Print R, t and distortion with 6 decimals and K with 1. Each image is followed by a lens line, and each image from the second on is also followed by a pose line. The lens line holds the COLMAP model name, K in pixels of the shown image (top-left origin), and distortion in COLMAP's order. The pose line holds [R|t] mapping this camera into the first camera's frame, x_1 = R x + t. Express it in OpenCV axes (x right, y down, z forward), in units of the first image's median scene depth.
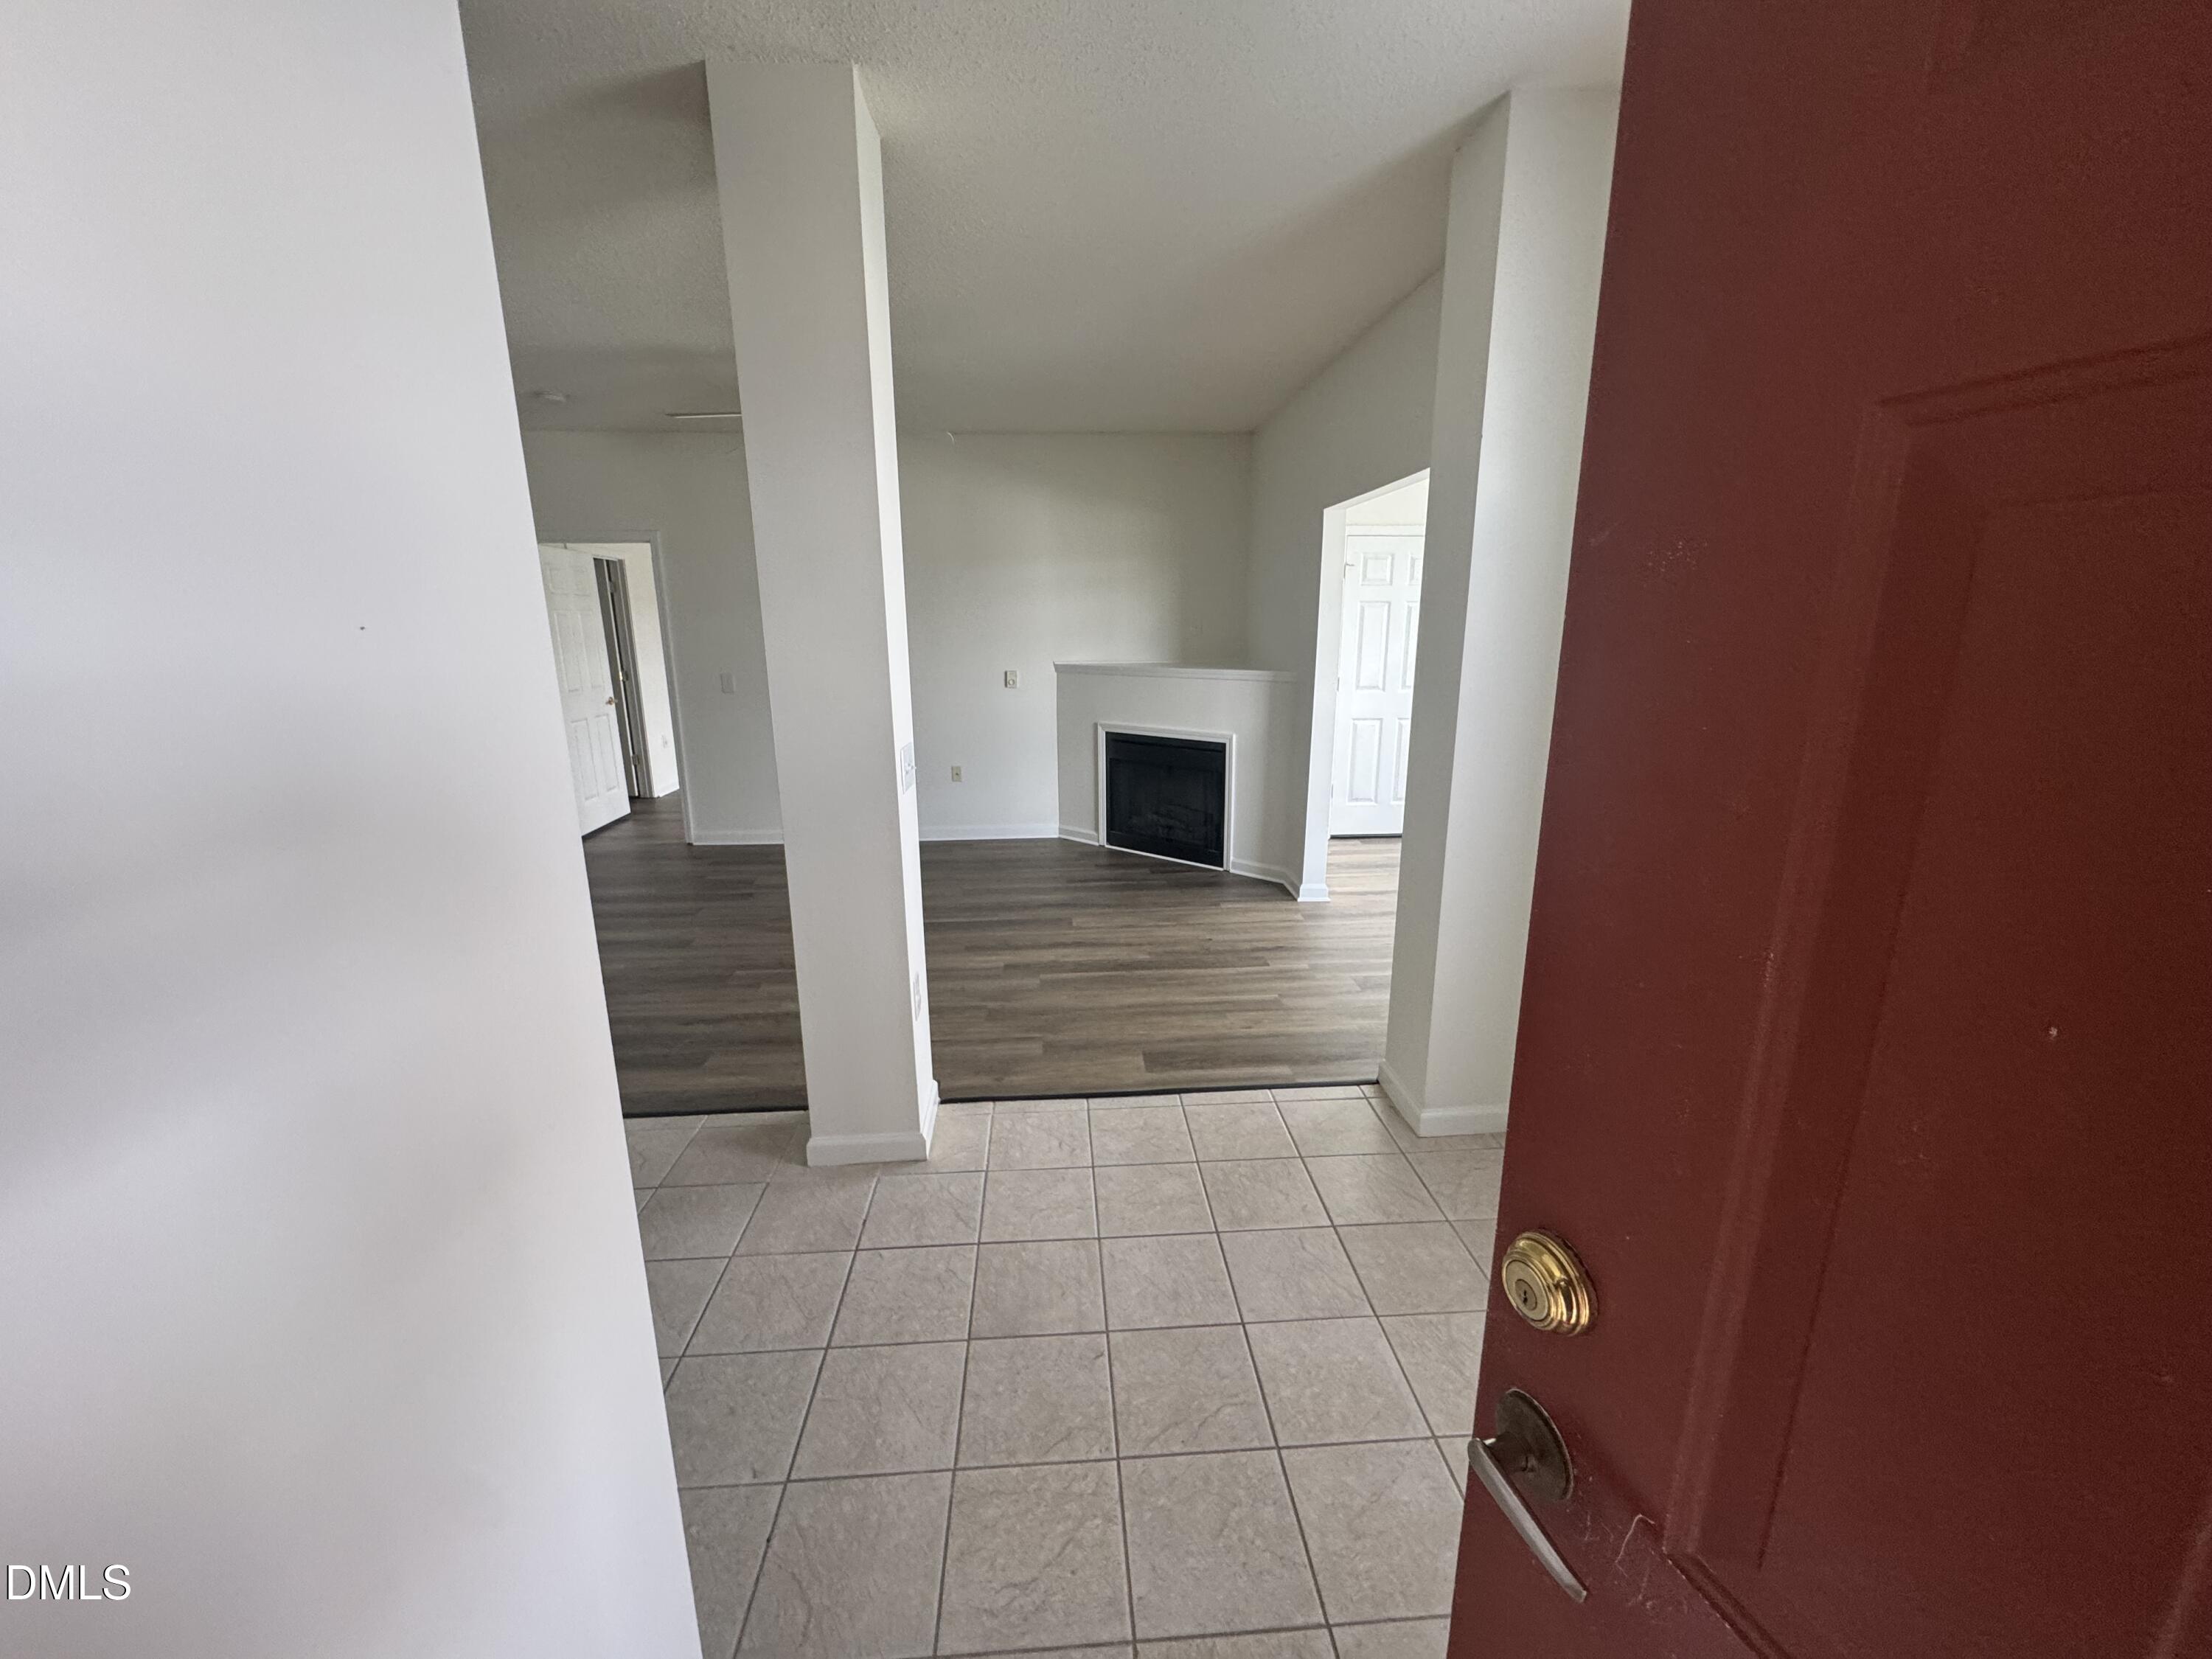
lens RADIAL K [[885.5, 0, 1107.5], [0, 885.5, 832.9], [0, 0, 1]] dist [0.000265, -0.000050]
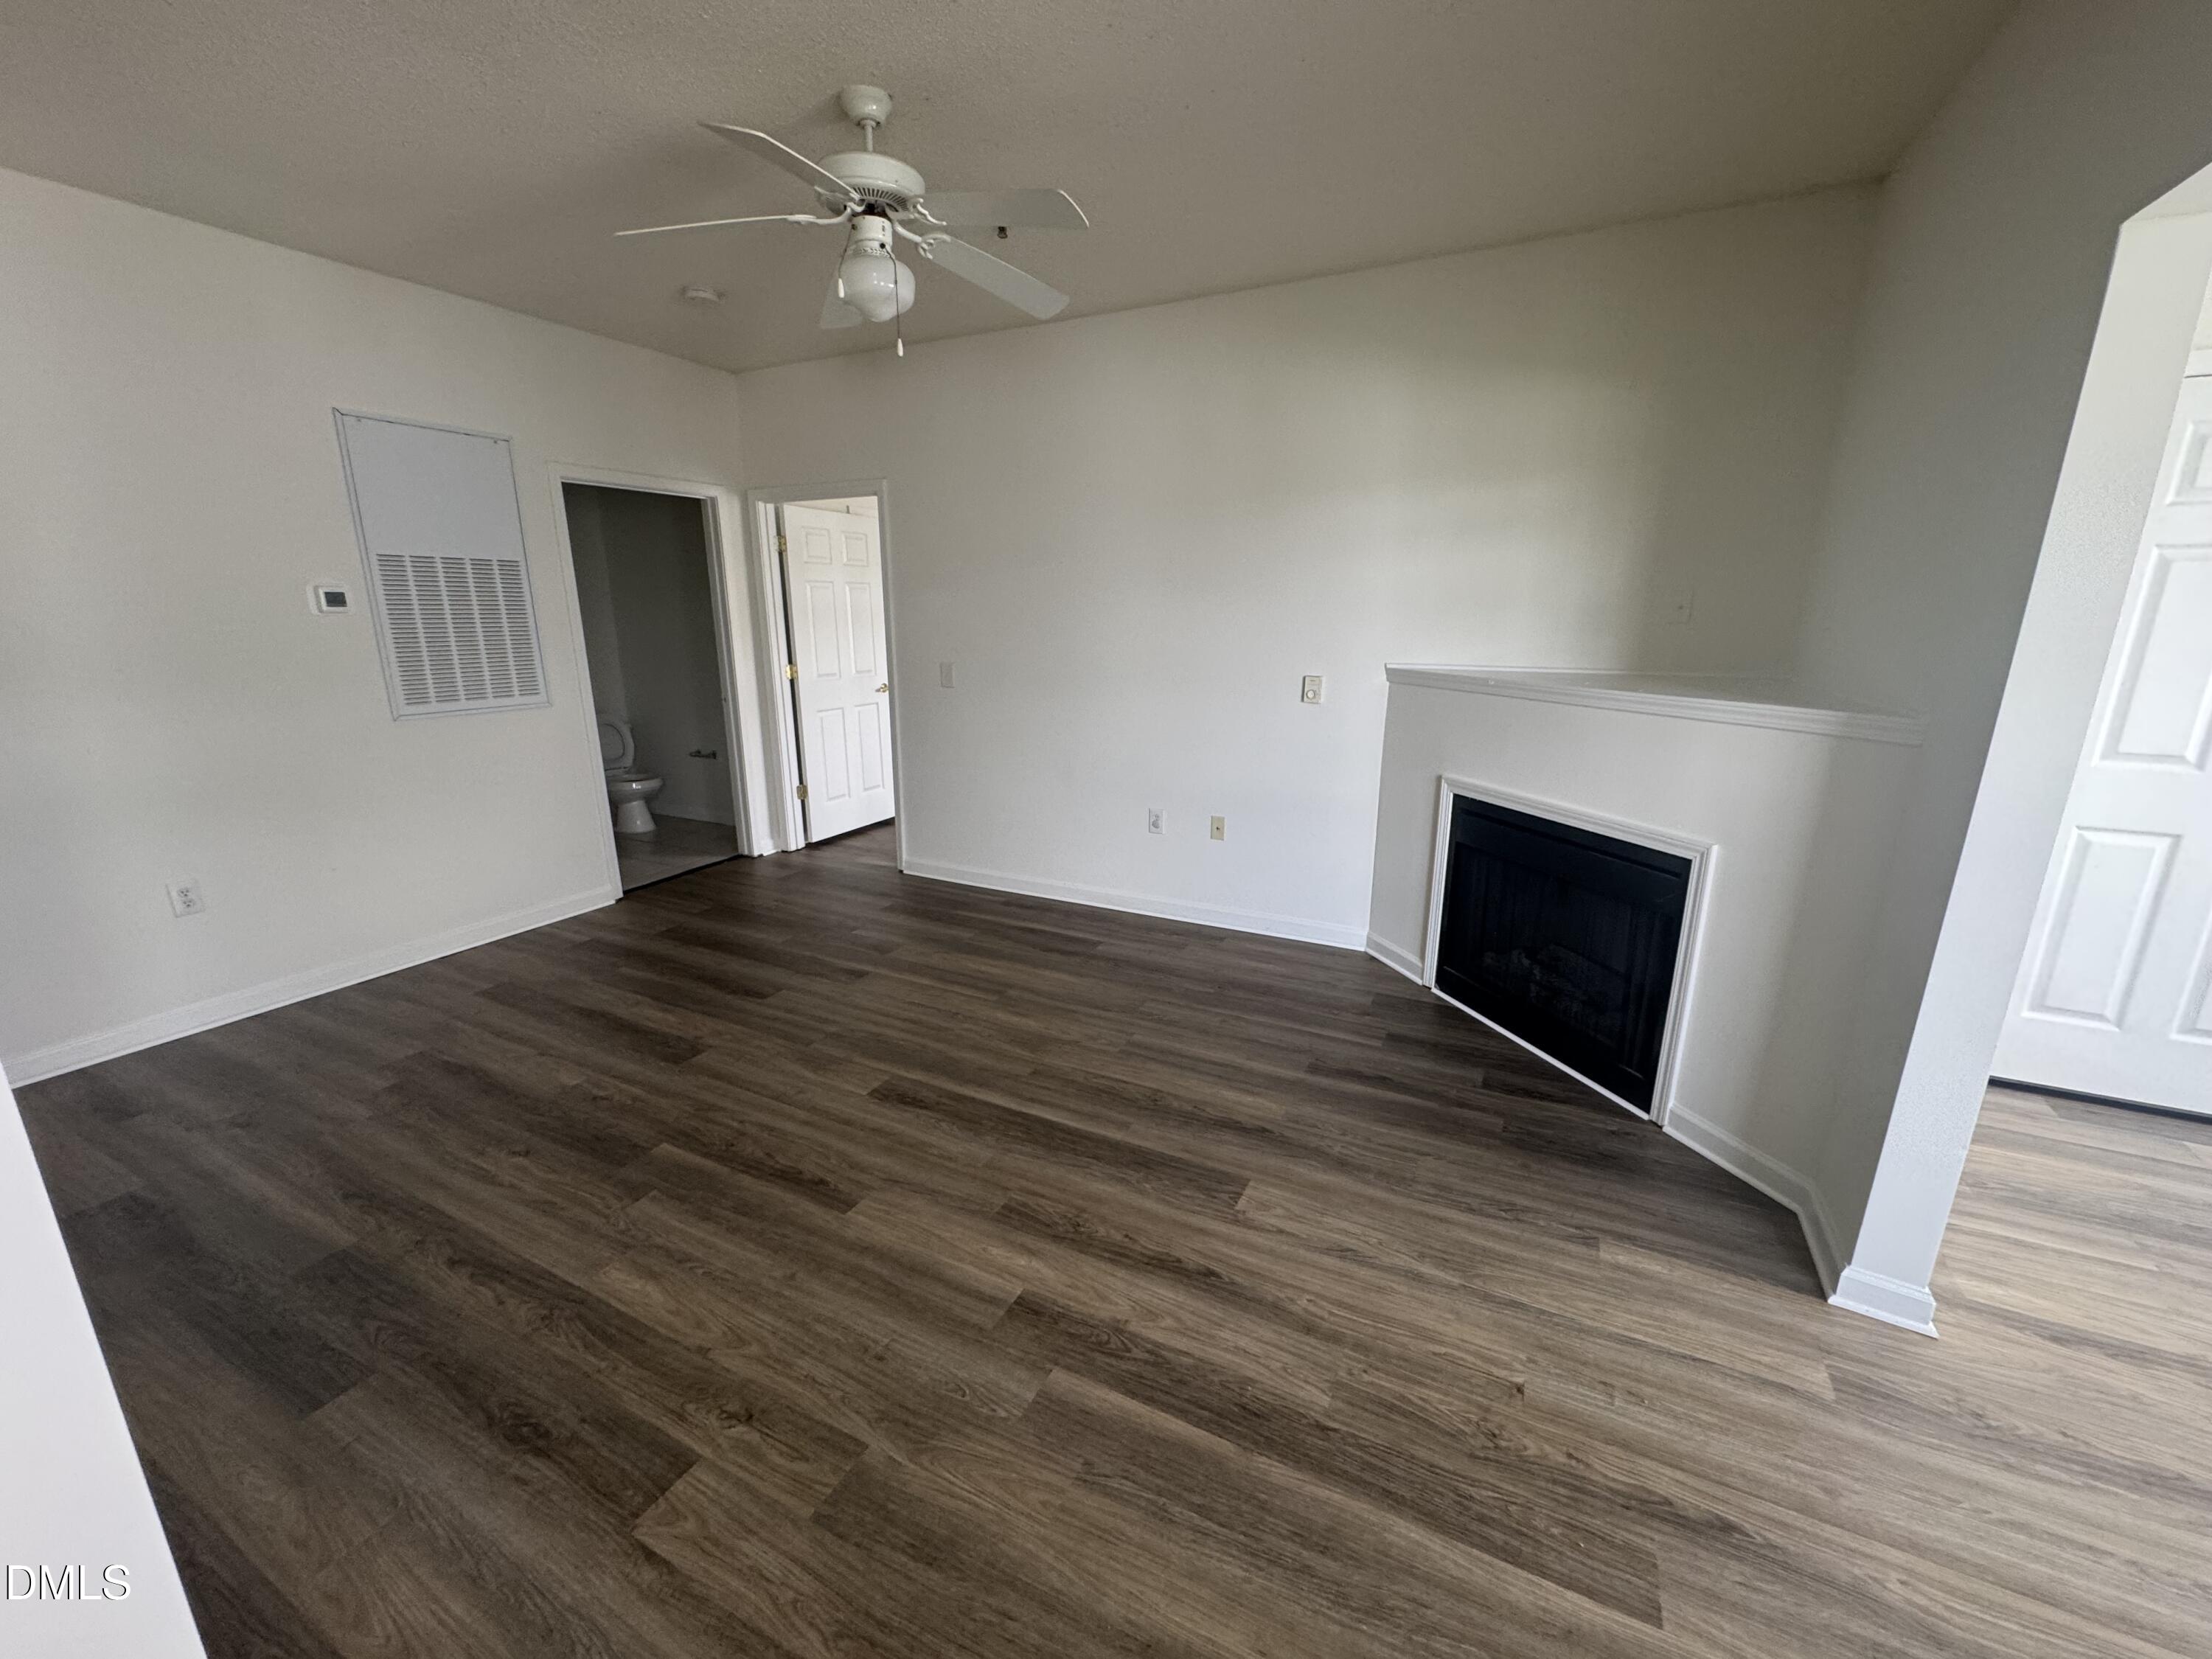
lens RADIAL K [[885.5, 0, 1105.3], [0, 885.5, 827.8], [0, 0, 1]] dist [0.000265, -0.000050]
pose [[0.859817, 0.130328, -0.493689, 0.106340], [-0.127203, 0.991066, 0.040091, -0.106446], [0.494503, 0.028328, 0.868714, 0.498716]]
